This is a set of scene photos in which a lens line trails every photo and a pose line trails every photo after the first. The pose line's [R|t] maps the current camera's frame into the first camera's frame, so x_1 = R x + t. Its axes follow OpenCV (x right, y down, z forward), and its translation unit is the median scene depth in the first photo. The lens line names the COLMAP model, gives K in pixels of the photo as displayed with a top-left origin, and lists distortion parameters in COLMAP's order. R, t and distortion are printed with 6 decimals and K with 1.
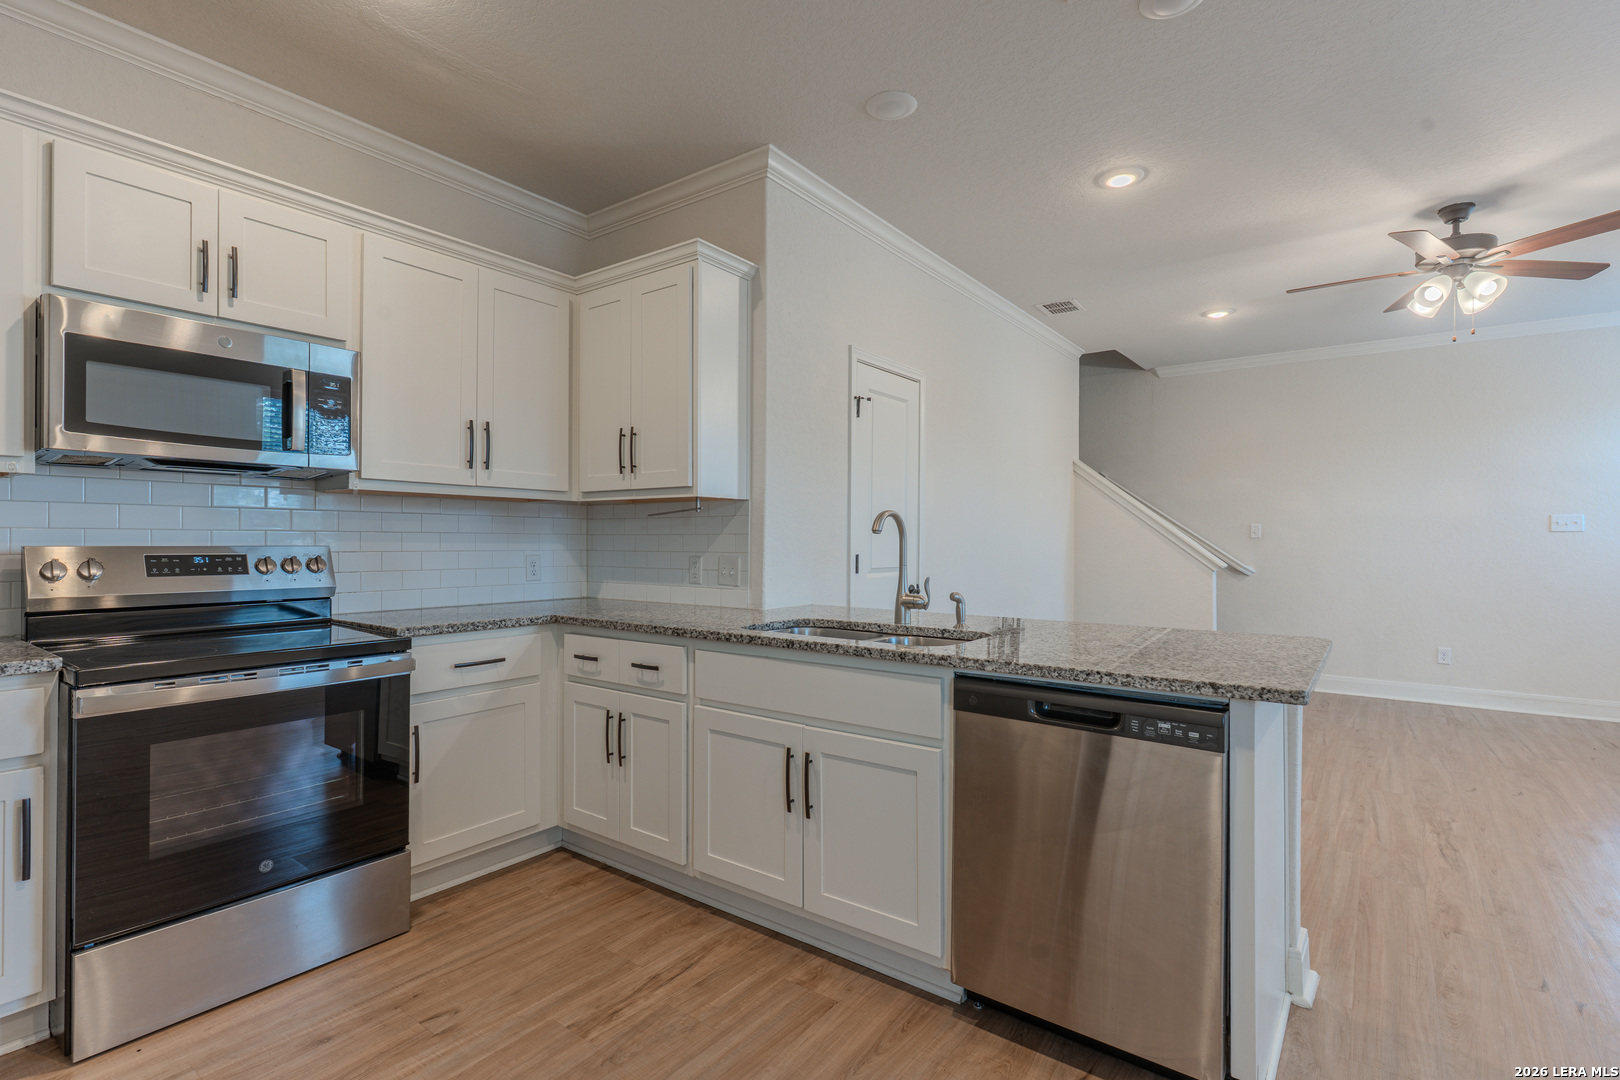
lens RADIAL K [[771.5, 0, 807.2], [0, 771.5, 540.7], [0, 0, 1]] dist [0.005150, -0.001348]
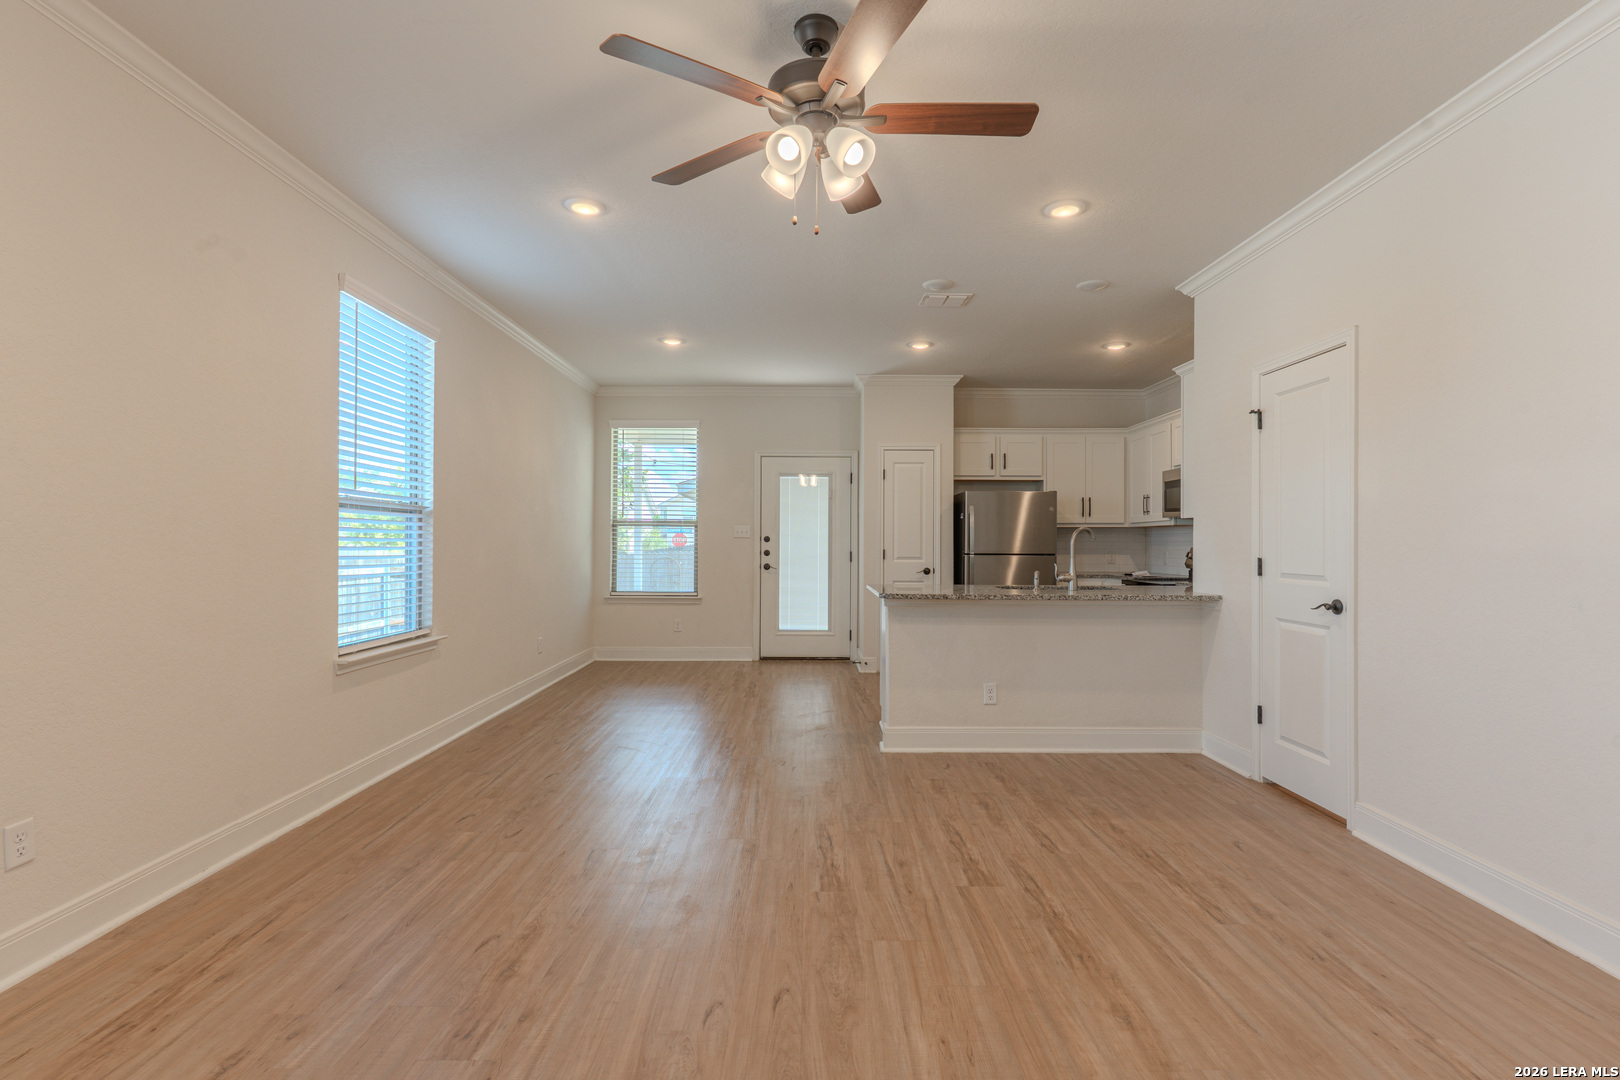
lens RADIAL K [[771.5, 0, 806.1], [0, 771.5, 539.5], [0, 0, 1]] dist [0.005150, -0.001348]
pose [[-0.804770, -0.009973, -0.593503, 1.728162], [-0.007846, 0.999950, -0.006163, 0.005882], [0.593535, -0.000303, -0.804808, 2.139394]]
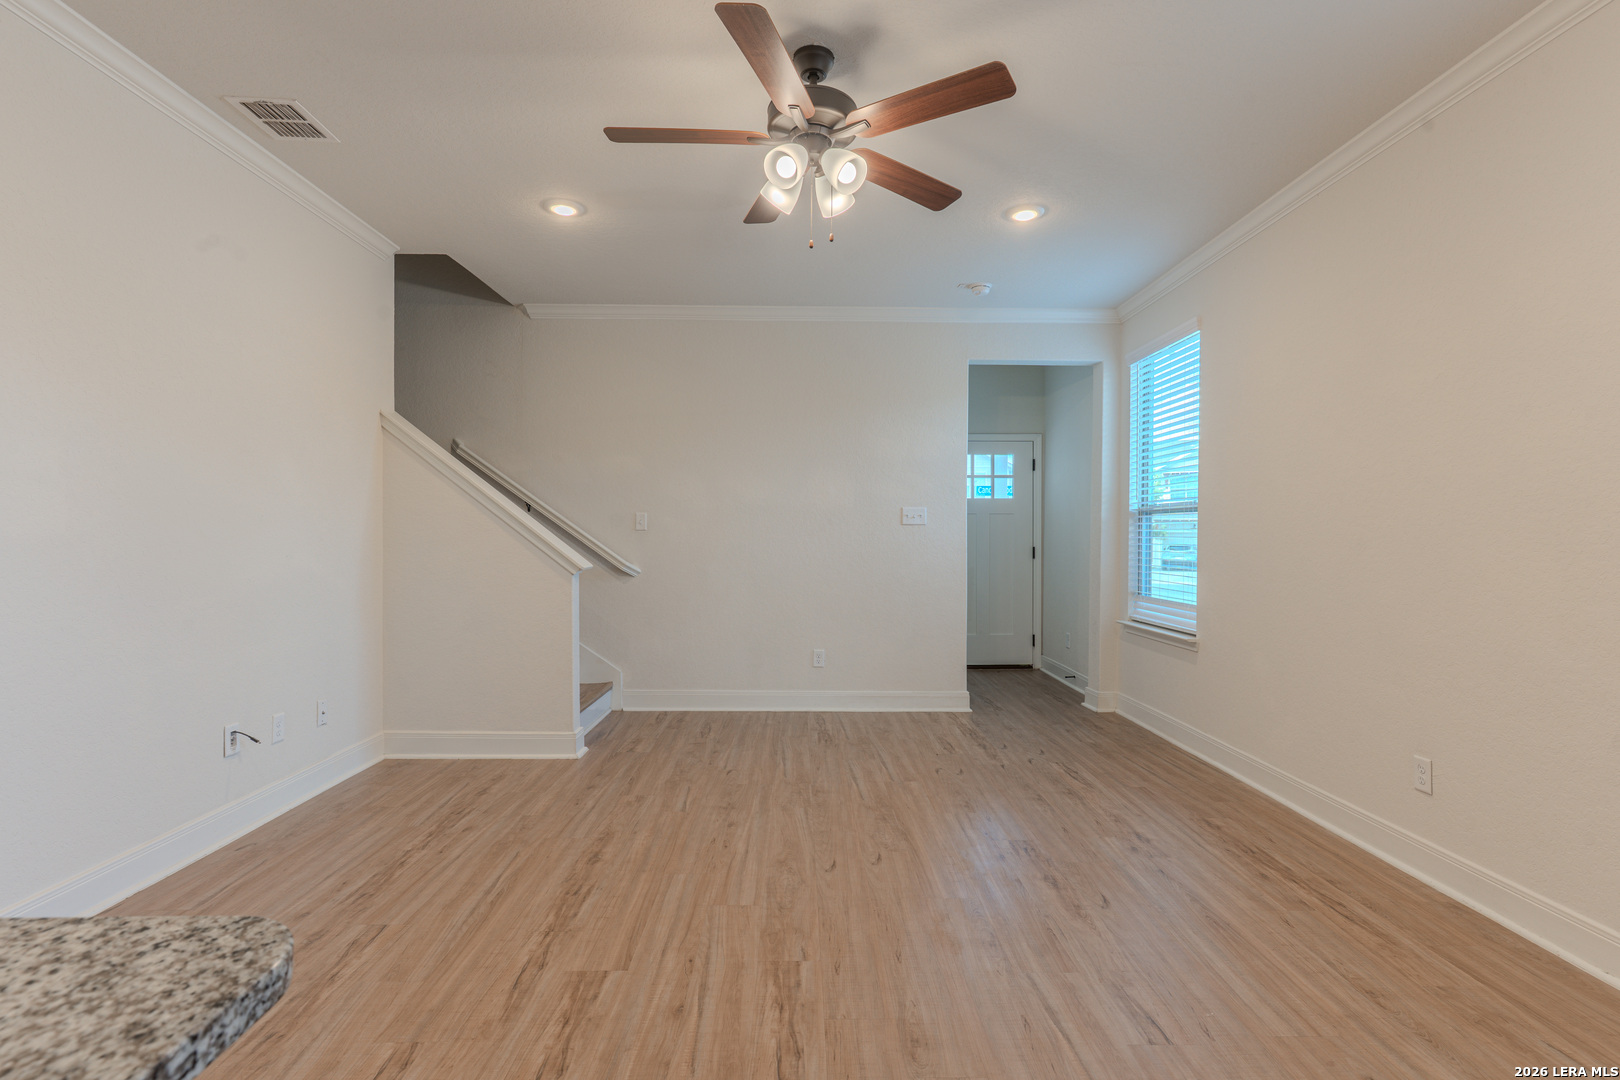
lens RADIAL K [[771.5, 0, 810.9], [0, 771.5, 538.3], [0, 0, 1]] dist [0.005150, -0.001348]
pose [[0.792270, -0.001612, 0.610169, 0.575637], [-0.001729, 0.999987, 0.004887, 0.002496], [-0.610169, -0.004927, 0.792256, 0.626752]]
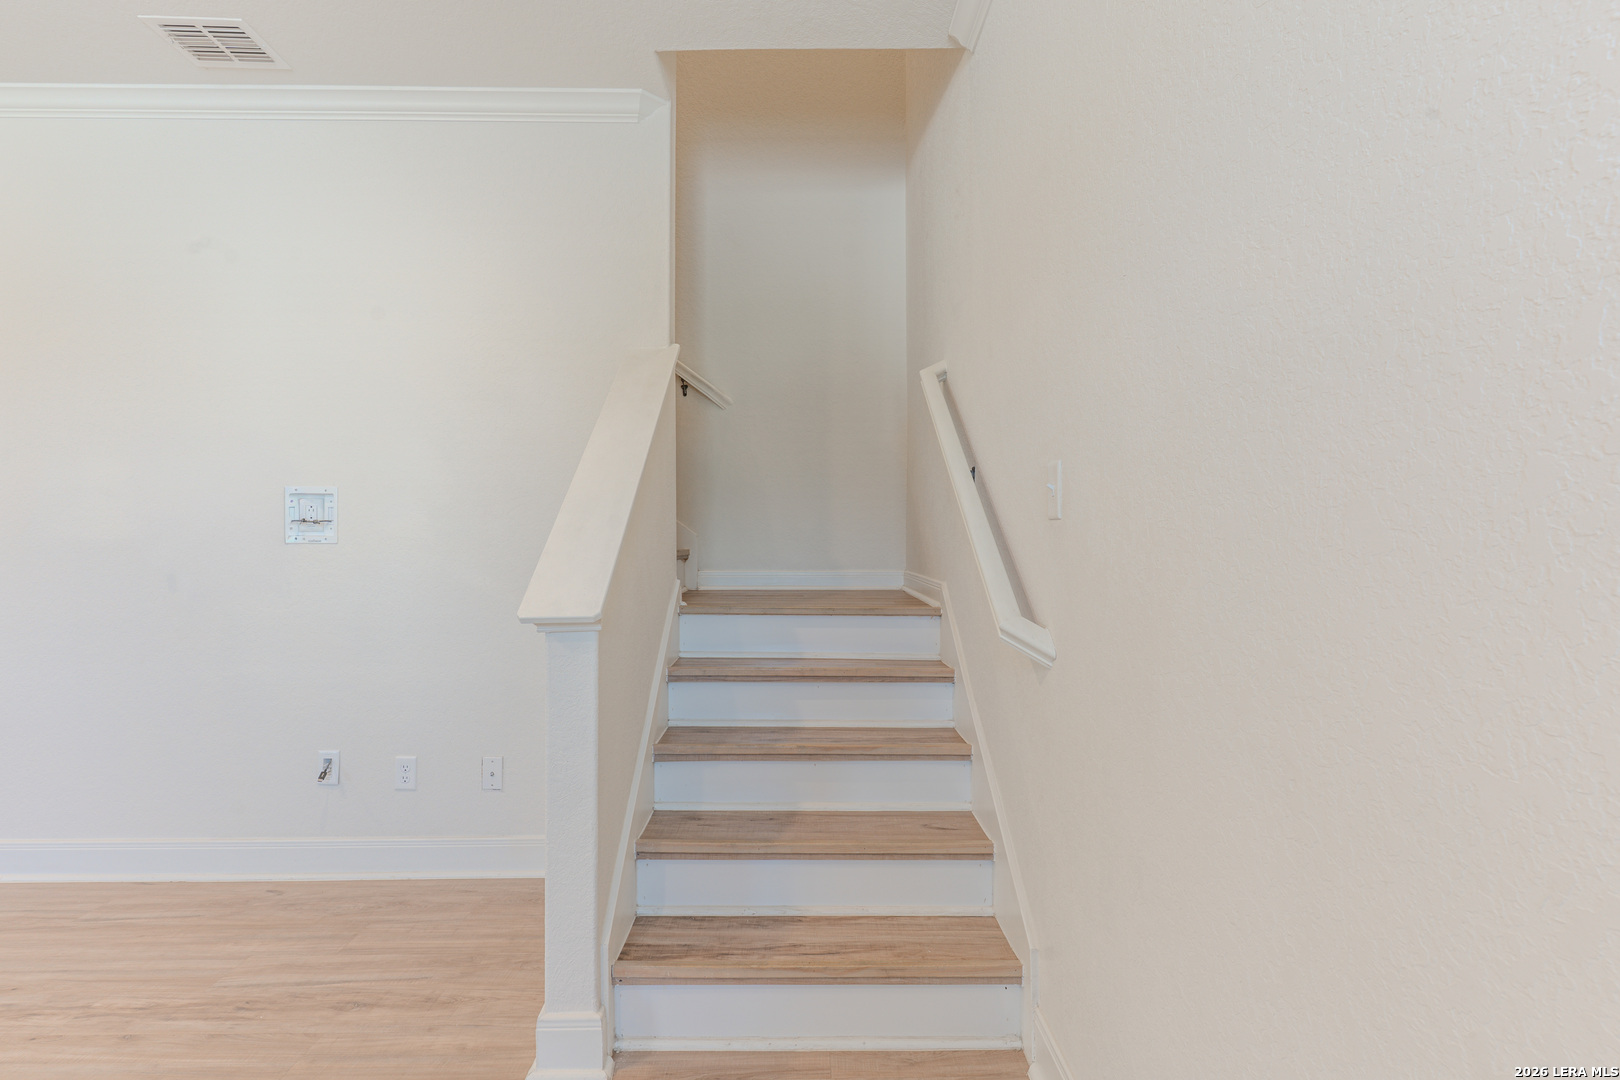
lens RADIAL K [[771.5, 0, 809.6], [0, 771.5, 538.2], [0, 0, 1]] dist [0.005150, -0.001348]
pose [[0.603262, -0.004962, -0.797527, 1.861352], [0.004136, 0.999987, -0.003093, 0.008108], [0.797532, -0.001433, 0.603275, 2.007631]]
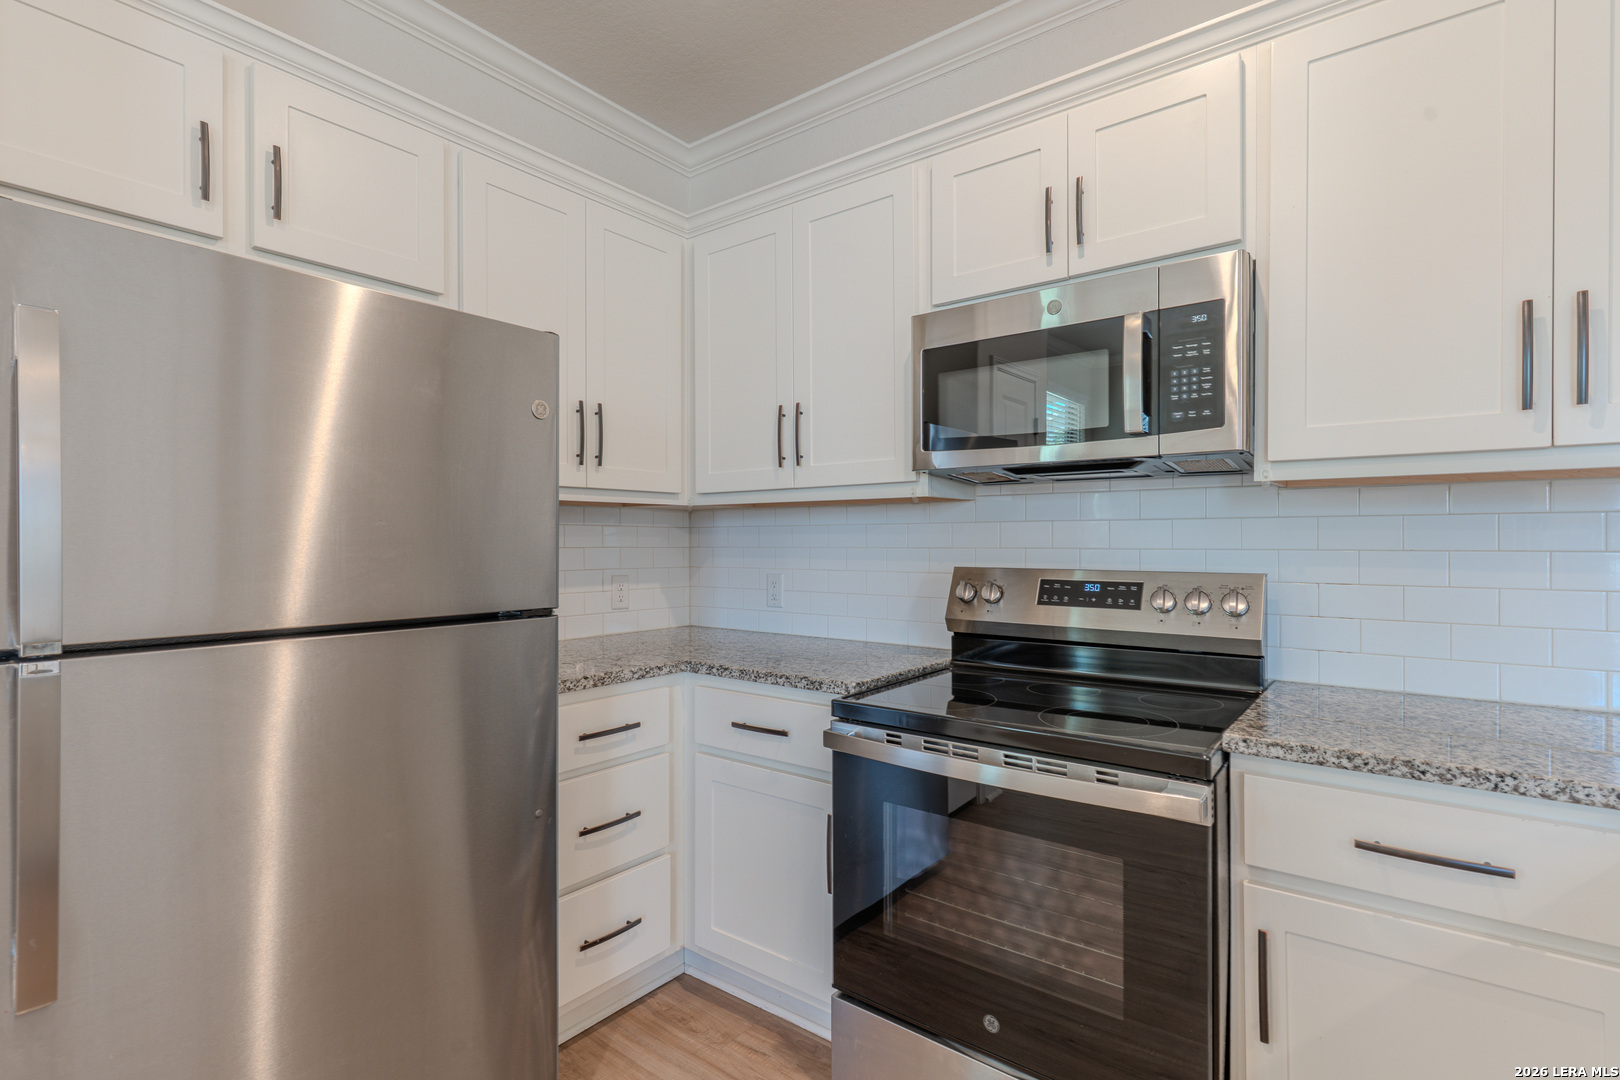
lens RADIAL K [[771.5, 0, 814.4], [0, 771.5, 538.7], [0, 0, 1]] dist [0.005150, -0.001348]
pose [[-0.016473, -0.007773, -0.999834, 0.016687], [-0.001135, 0.999969, -0.007756, -0.017847], [0.999864, 0.001007, -0.016481, 0.687516]]
